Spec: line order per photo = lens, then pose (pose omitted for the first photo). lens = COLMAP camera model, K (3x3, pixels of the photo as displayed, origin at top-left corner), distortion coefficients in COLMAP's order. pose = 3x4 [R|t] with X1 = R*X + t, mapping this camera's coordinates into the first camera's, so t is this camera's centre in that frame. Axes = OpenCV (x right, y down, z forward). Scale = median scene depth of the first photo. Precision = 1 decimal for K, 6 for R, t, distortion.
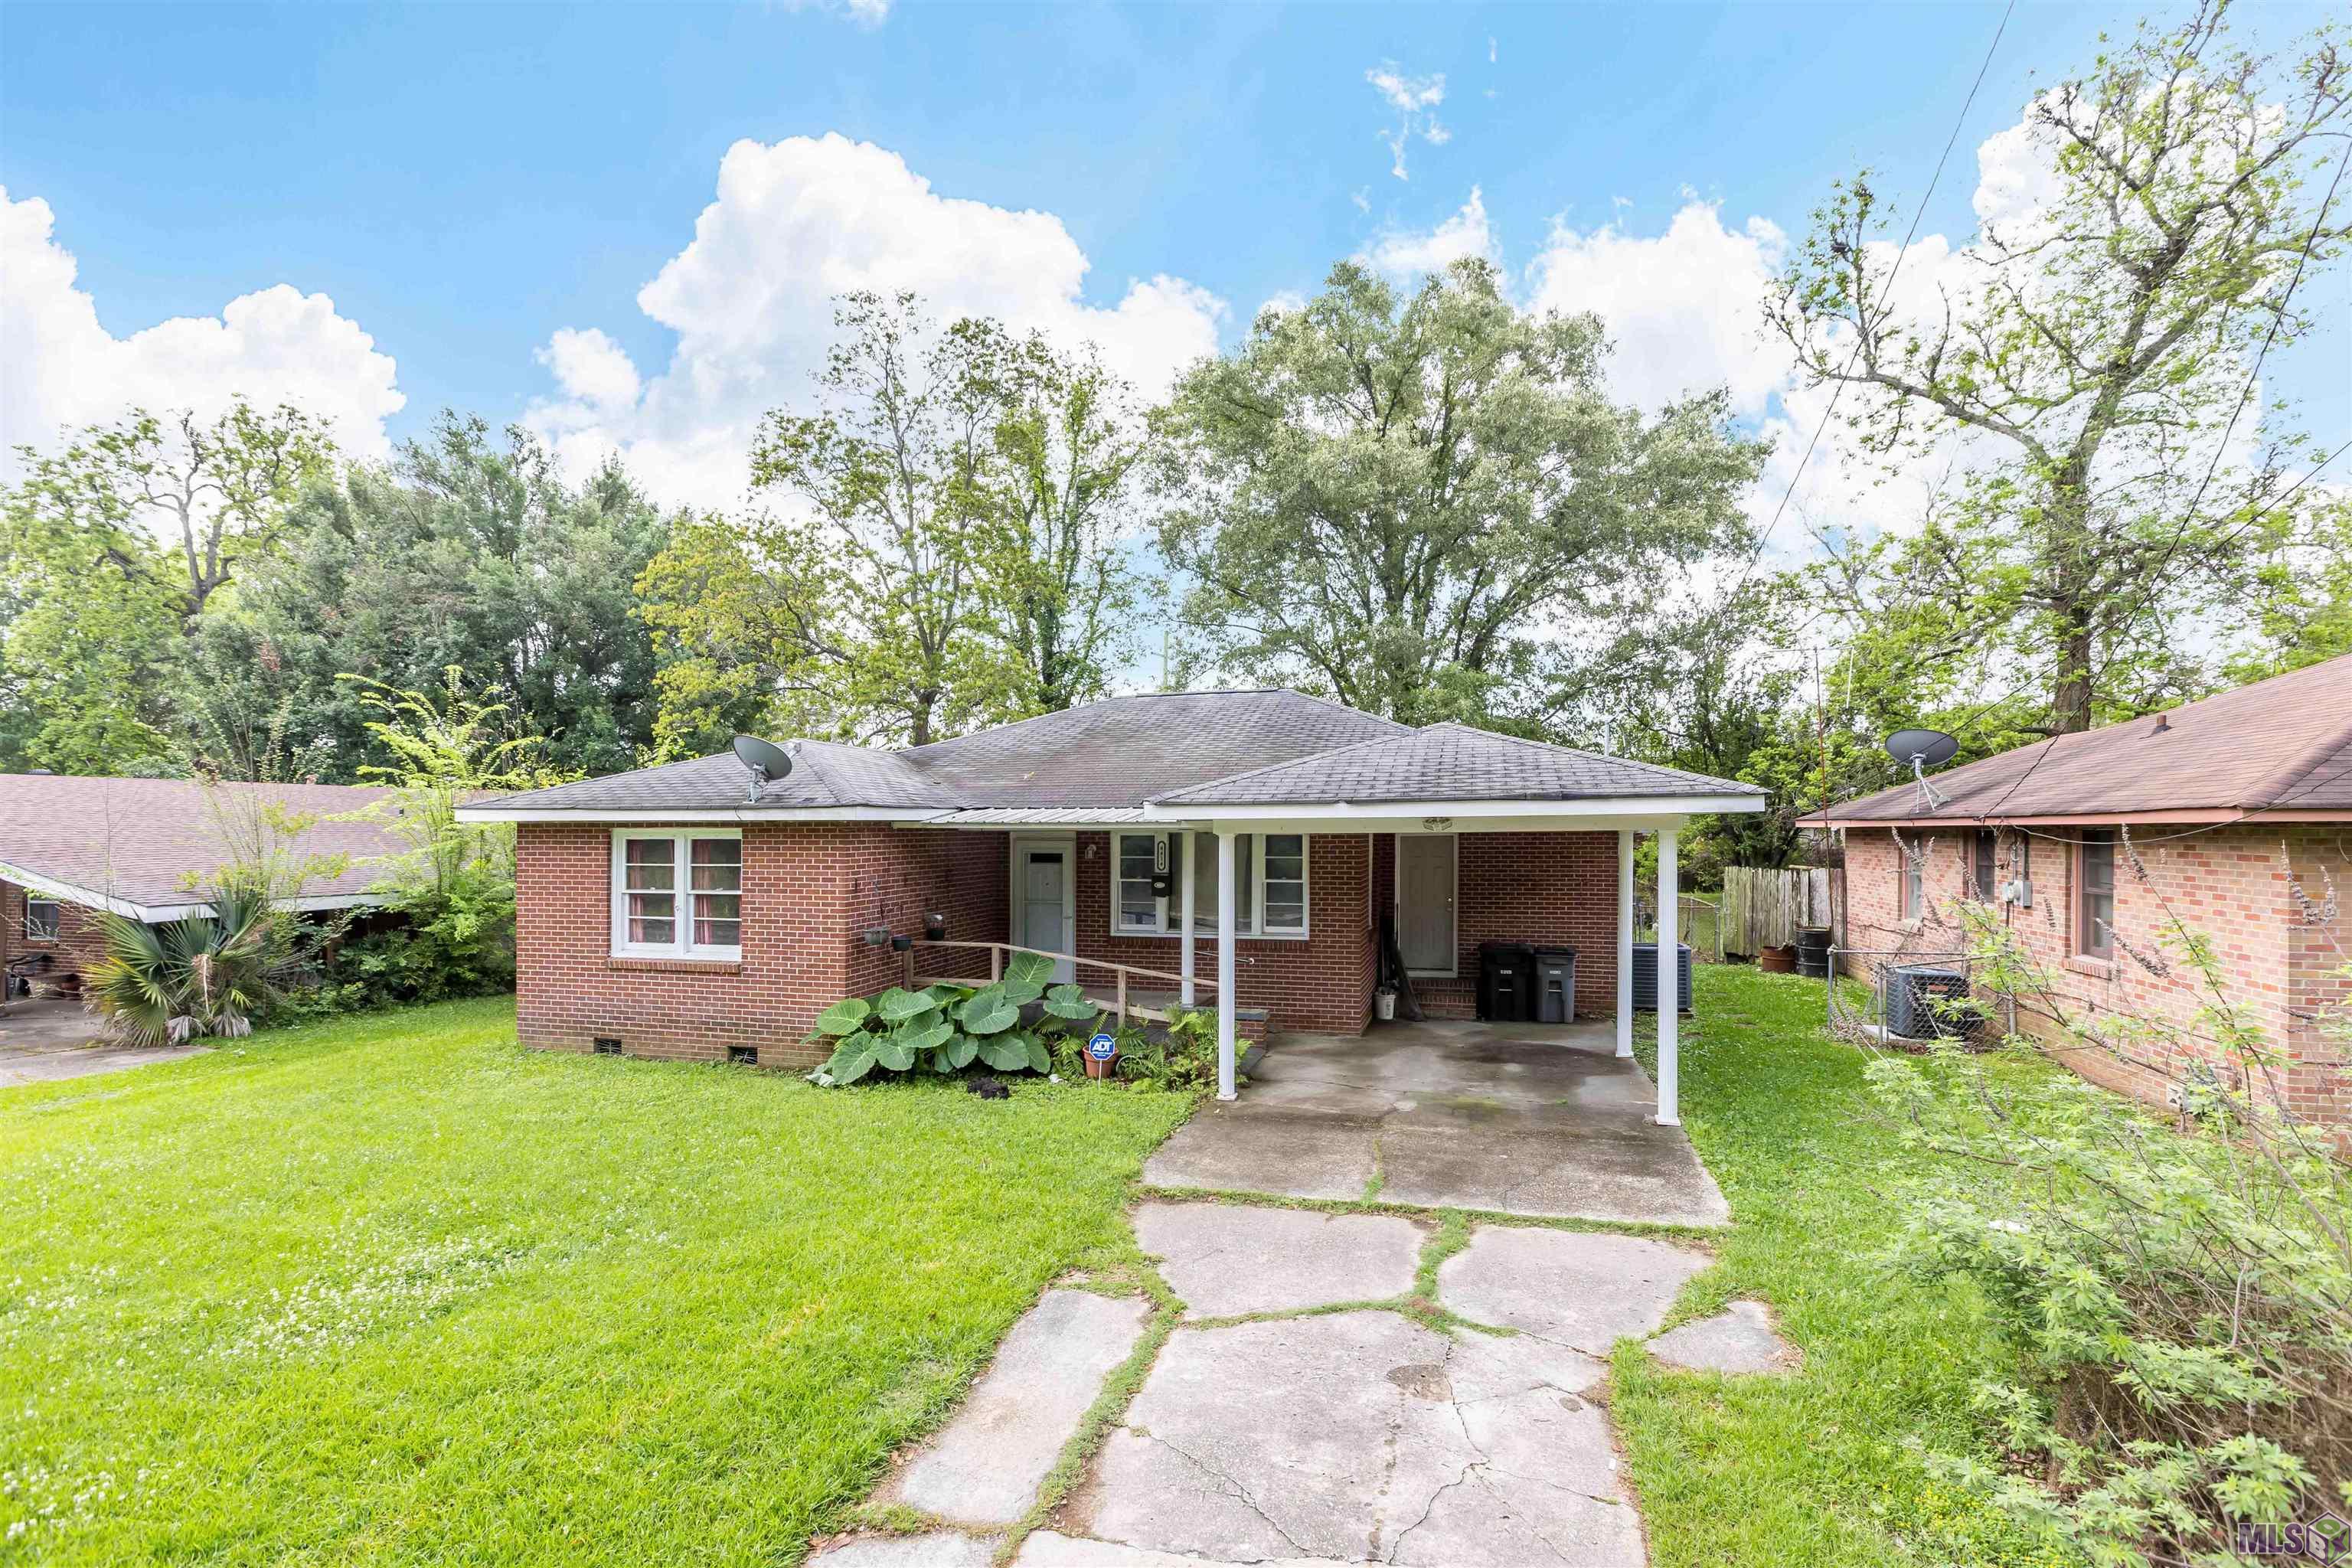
lens RADIAL K [[1069.0, 0, 1176.7], [0, 1069.0, 803.9], [0, 0, 1]] dist [0.000787, -0.000372]
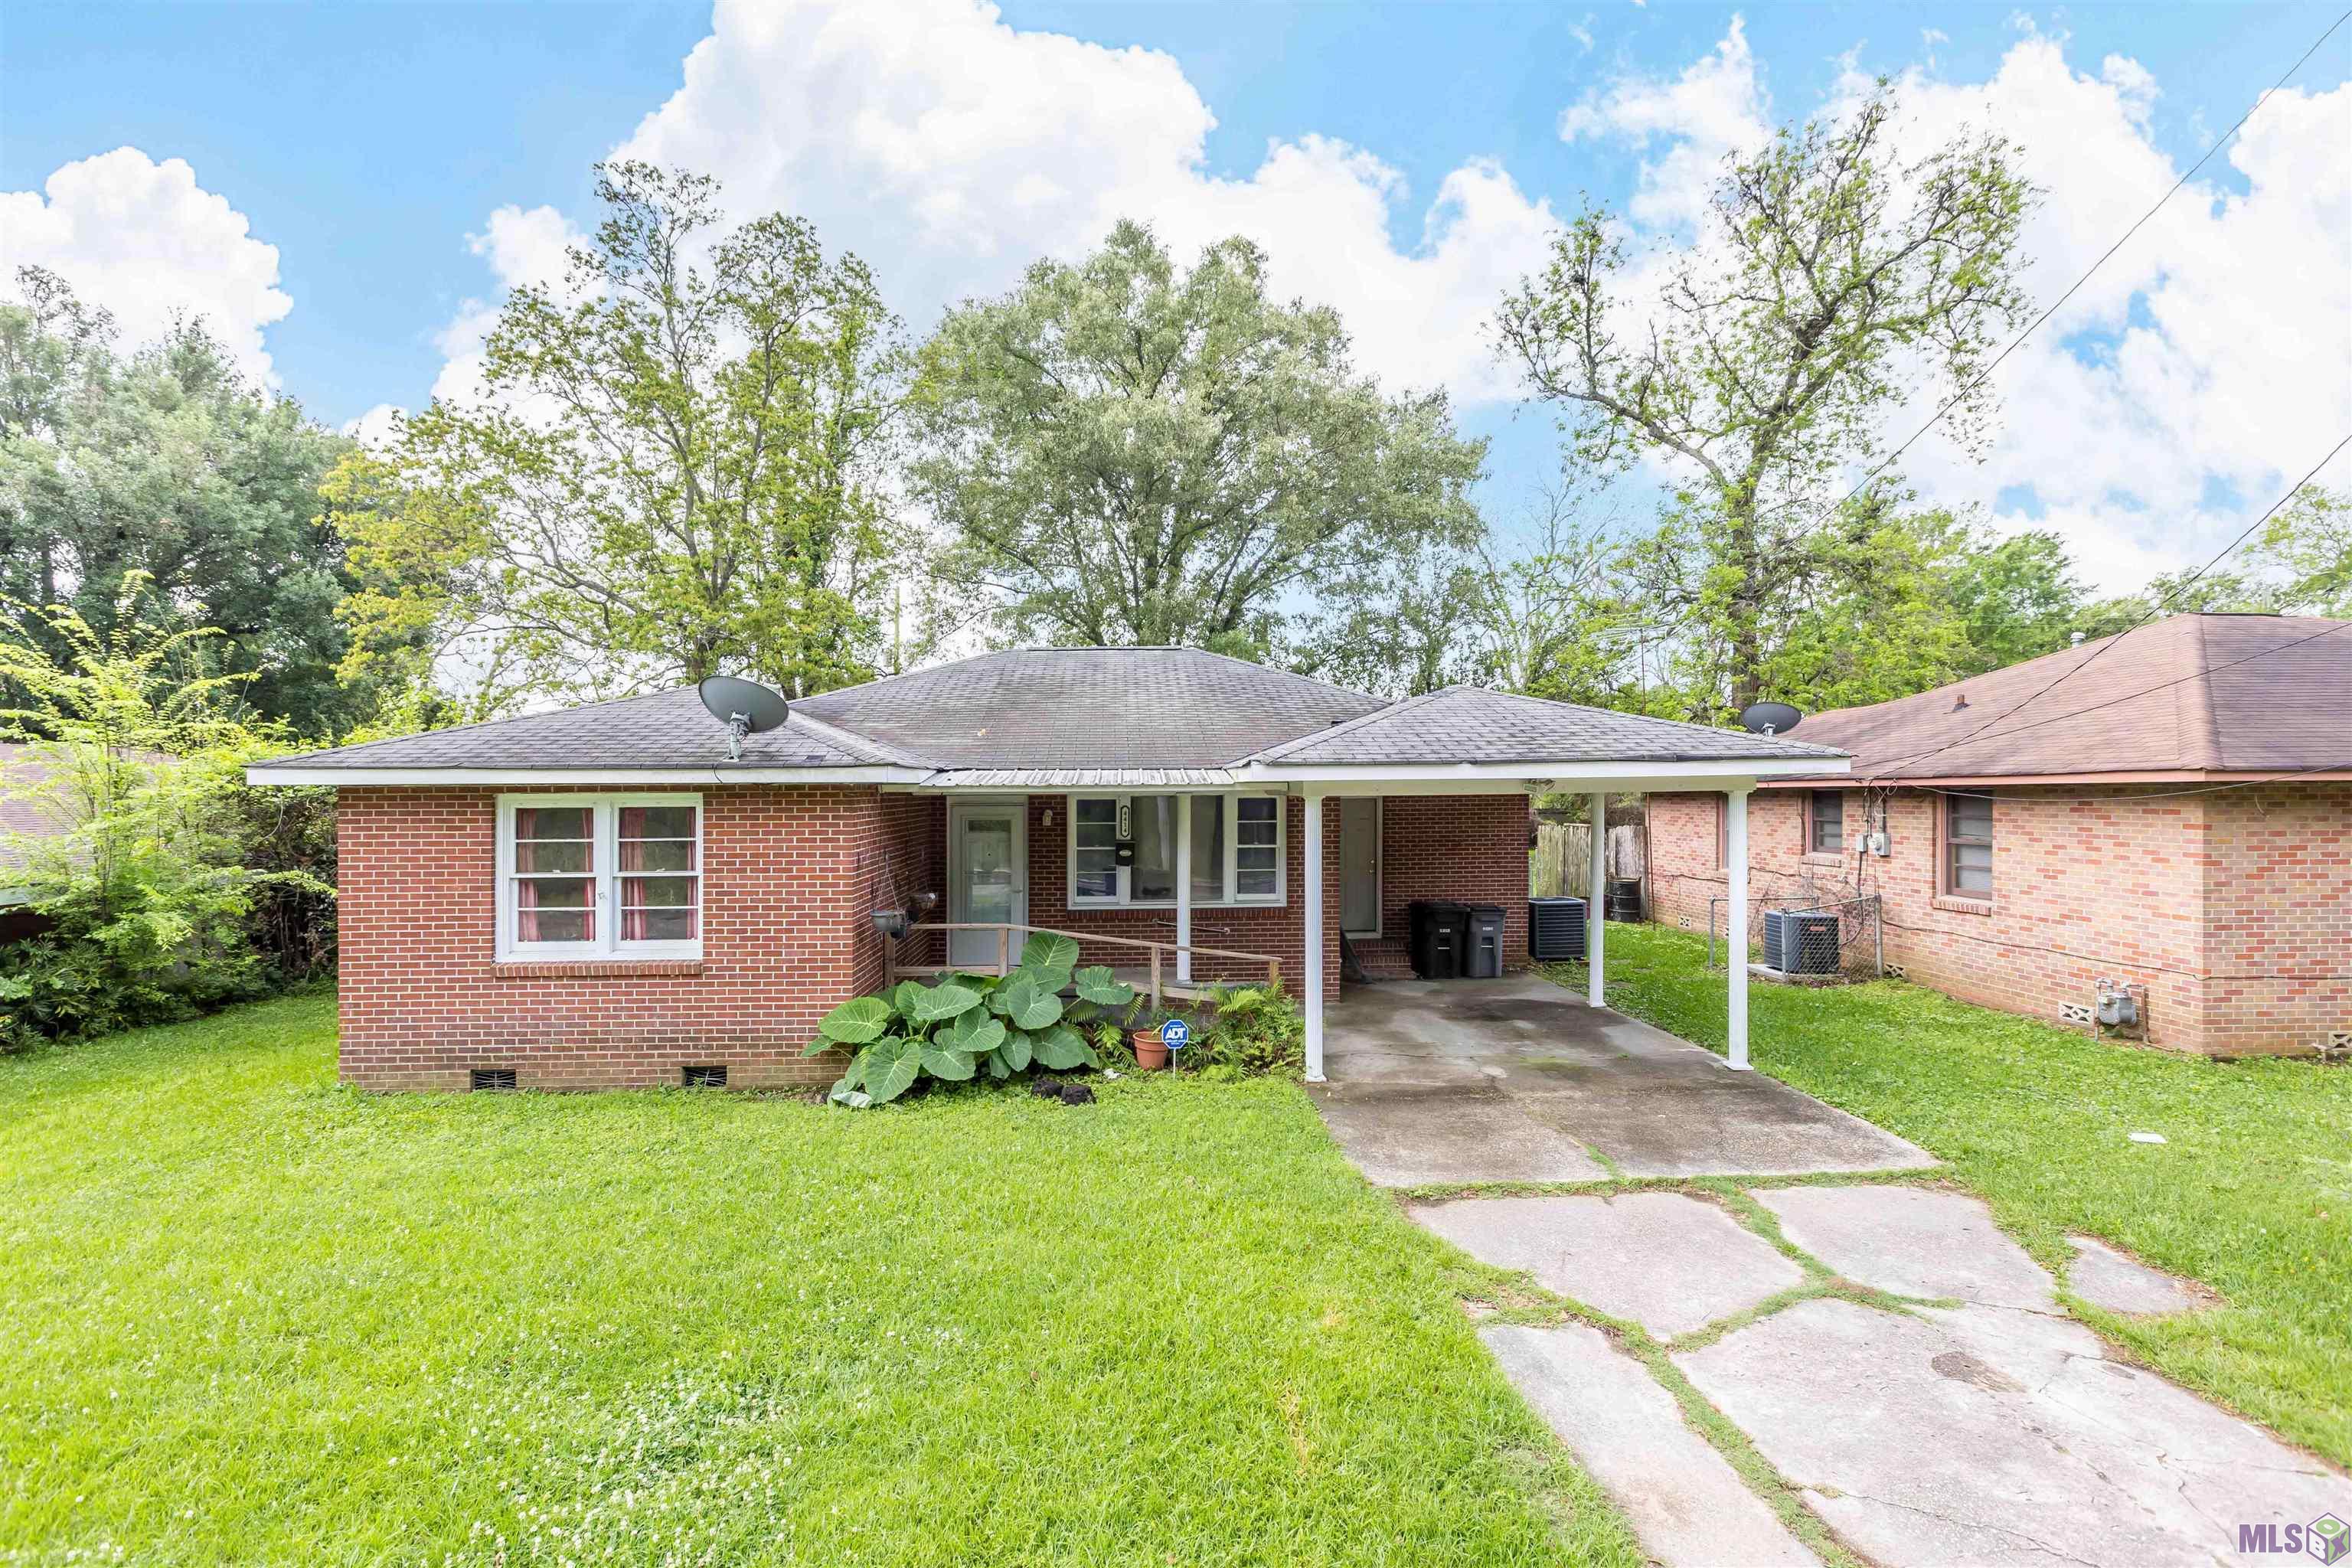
lens RADIAL K [[1058.6, 0, 1176.3], [0, 1058.6, 774.9], [0, 0, 1]] dist [0.002224, -0.000995]
pose [[0.953186, 0.001188, 0.302381, -0.291592], [-0.002832, 0.999983, 0.004999, 0.003973], [-0.302370, -0.005621, 0.953174, 0.130441]]
